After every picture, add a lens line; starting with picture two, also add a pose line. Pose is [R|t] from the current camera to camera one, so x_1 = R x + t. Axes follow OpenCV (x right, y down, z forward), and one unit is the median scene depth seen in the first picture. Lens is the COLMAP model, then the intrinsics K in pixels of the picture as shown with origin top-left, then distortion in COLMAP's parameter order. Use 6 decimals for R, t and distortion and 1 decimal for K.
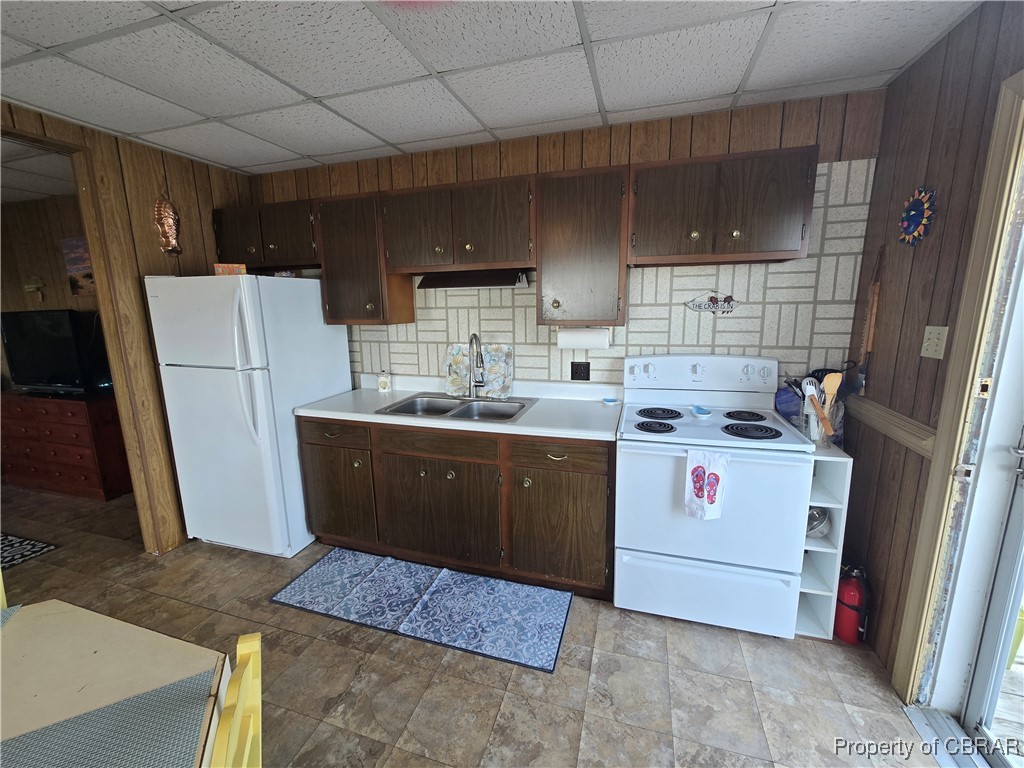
lens RADIAL K [[418.8, 0, 510.9], [0, 418.8, 380.3], [0, 0, 1]] dist [-0.001096, -0.000141]
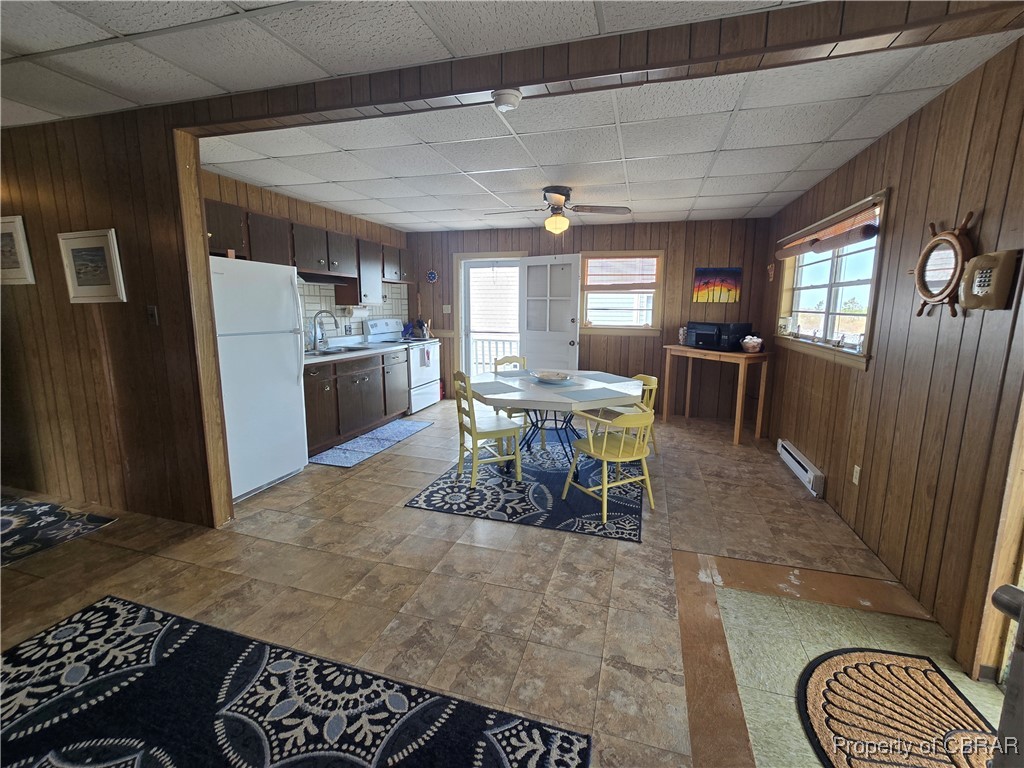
lens RADIAL K [[428.8, 0, 525.5], [0, 428.8, 374.1], [0, 0, 1]] dist [-0.002519, 0.000038]
pose [[-0.031268, -0.137390, 0.990023, -2.124384], [0.172162, 0.974963, 0.140738, 0.045762], [-0.984572, 0.174845, -0.006831, 0.255309]]
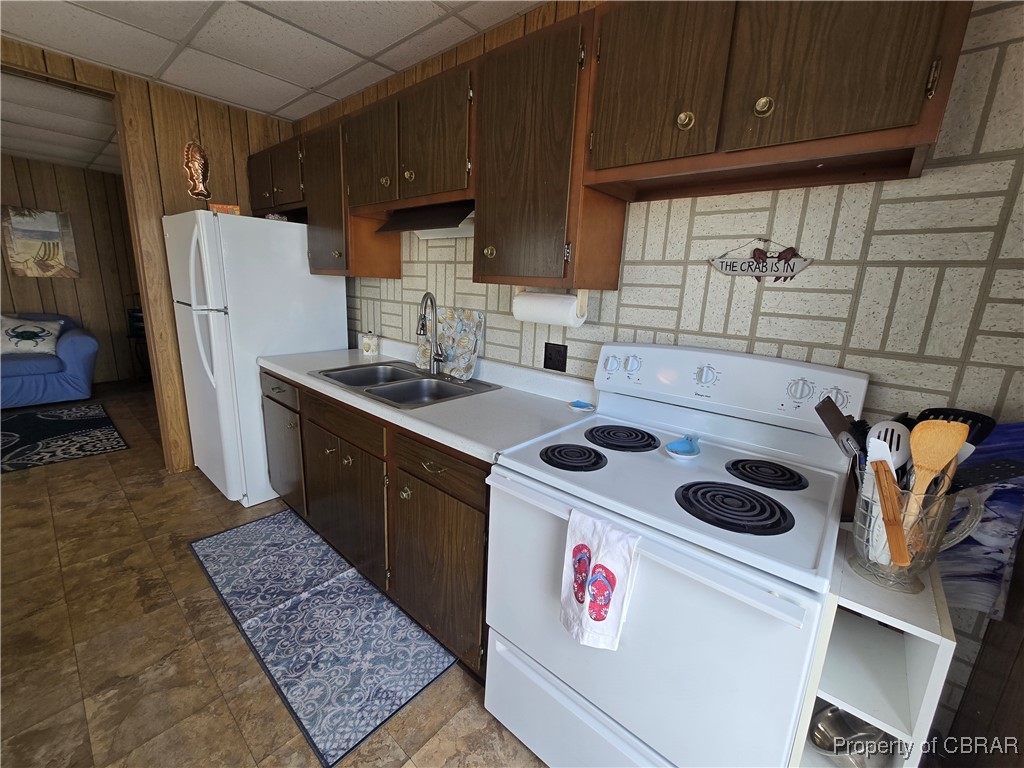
lens RADIAL K [[419.4, 0, 508.3], [0, 419.4, 379.6], [0, 0, 1]] dist [-0.001660, 0.000356]
pose [[0.915293, 0.146504, -0.375200, 0.407798], [-0.133666, 0.989198, 0.060177, -0.018447], [0.379963, -0.004928, 0.924989, 0.357711]]
